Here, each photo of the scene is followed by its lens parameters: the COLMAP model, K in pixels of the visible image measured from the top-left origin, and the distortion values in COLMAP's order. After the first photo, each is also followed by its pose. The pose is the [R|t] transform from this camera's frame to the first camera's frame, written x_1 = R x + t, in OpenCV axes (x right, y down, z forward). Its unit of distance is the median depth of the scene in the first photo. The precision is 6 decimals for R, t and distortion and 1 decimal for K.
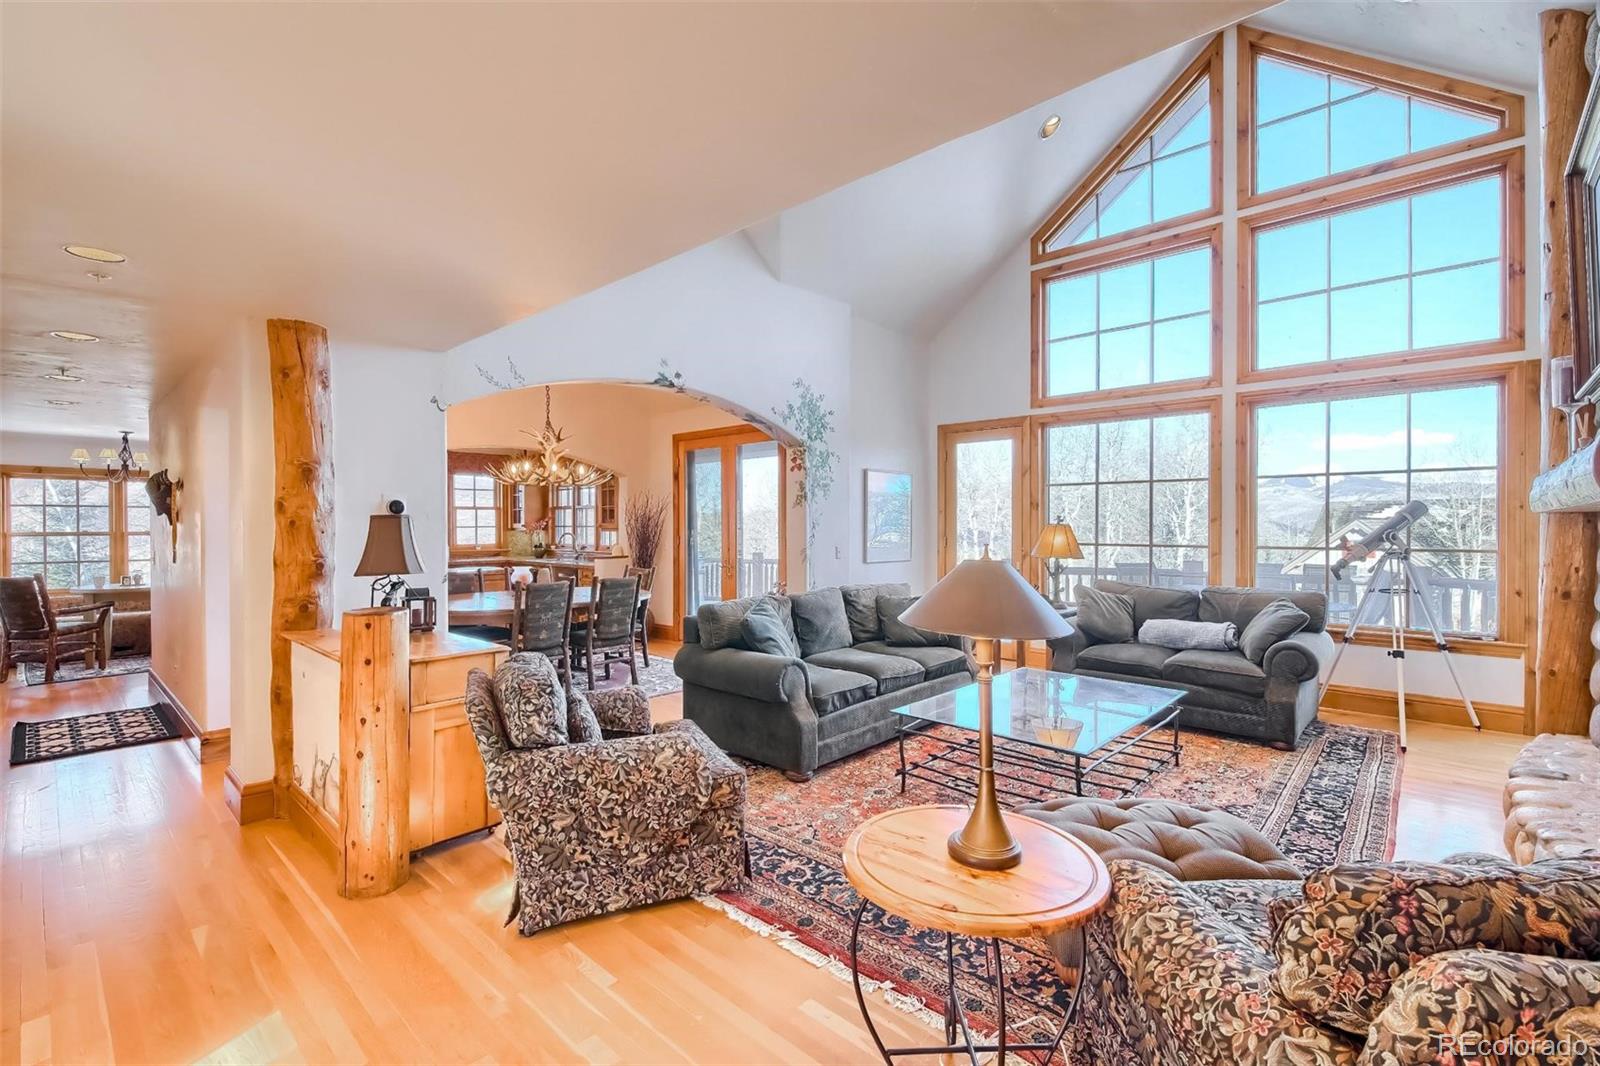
lens RADIAL K [[700.7, 0, 806.6], [0, 700.7, 529.1], [0, 0, 1]] dist [0.017529, -0.012079]
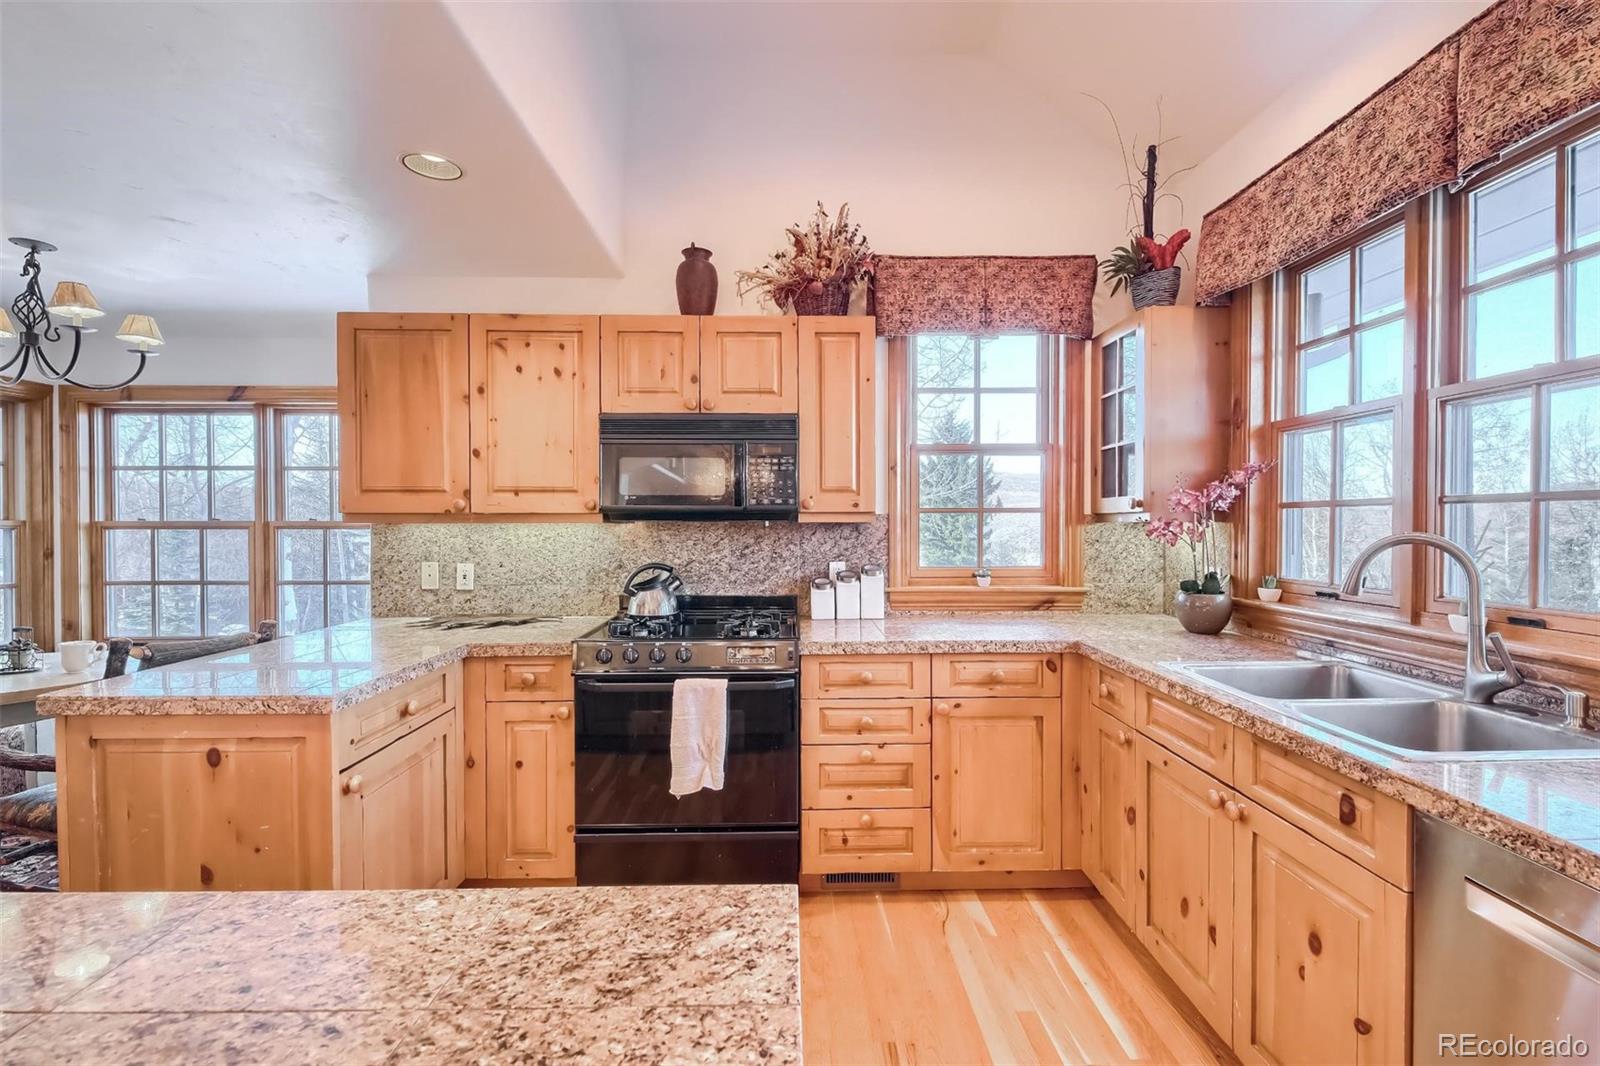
lens RADIAL K [[700.7, 0, 806.6], [0, 700.7, 529.1], [0, 0, 1]] dist [0.017529, -0.012079]
pose [[0.694439, 0.009852, -0.719484, -0.534248], [-0.005733, 0.999950, 0.008158, 0.004957], [0.719529, -0.001540, 0.694461, 1.294995]]
